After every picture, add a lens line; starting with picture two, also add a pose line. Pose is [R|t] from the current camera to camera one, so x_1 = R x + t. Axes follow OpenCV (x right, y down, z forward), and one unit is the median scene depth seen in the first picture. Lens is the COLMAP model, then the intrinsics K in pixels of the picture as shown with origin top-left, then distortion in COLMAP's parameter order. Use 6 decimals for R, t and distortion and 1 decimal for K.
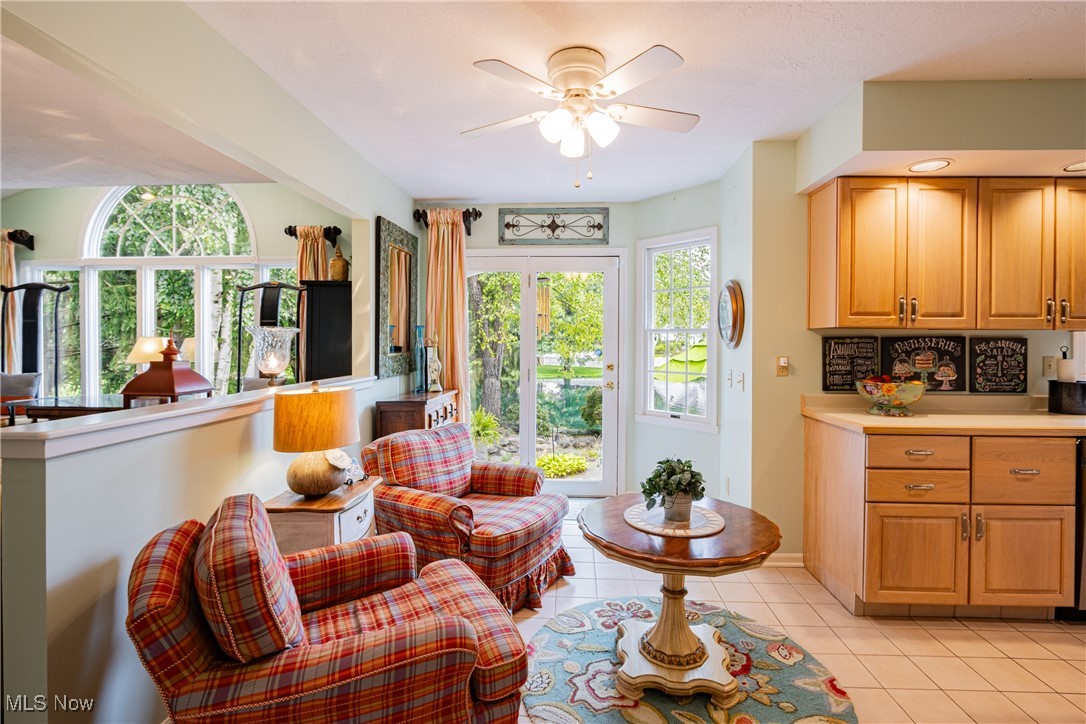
lens RADIAL K [[505.9, 0, 552.6], [0, 505.9, 344.1], [0, 0, 1]] dist [-0.017927, 0.002124]
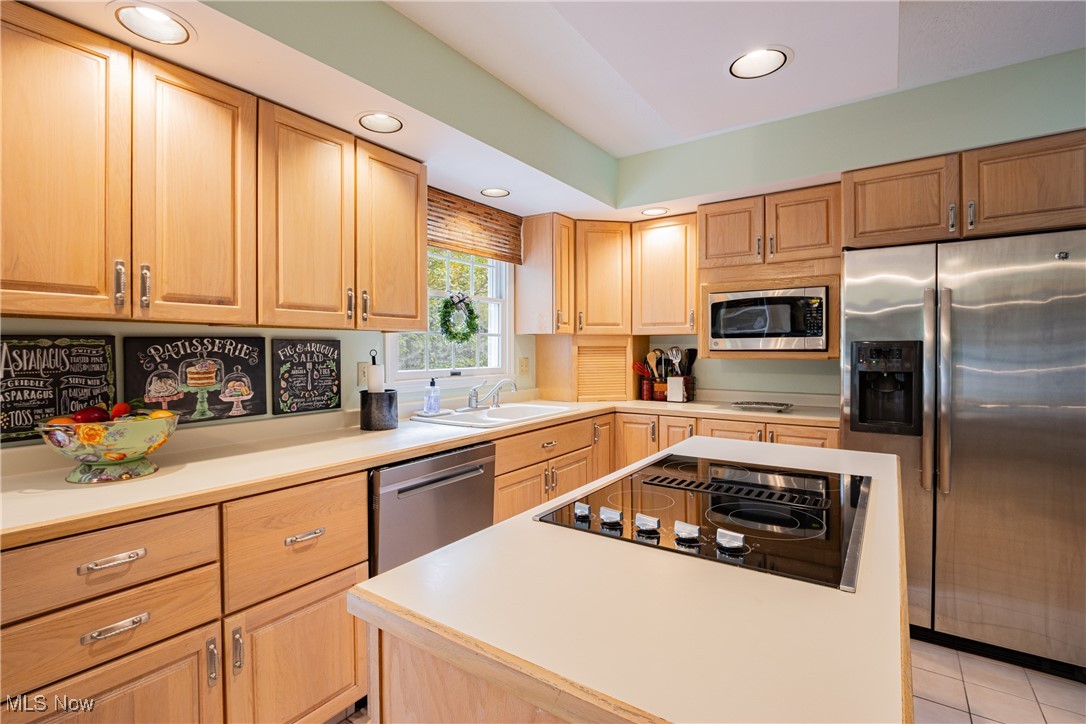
lens RADIAL K [[505.9, 0, 539.4], [0, 505.9, 356.7], [0, 0, 1]] dist [-0.017927, 0.002124]
pose [[0.524852, -0.018070, 0.851001, 0.423868], [0.009366, 0.999837, 0.015455, 0.005158], [-0.851142, -0.000141, 0.524936, 0.294328]]
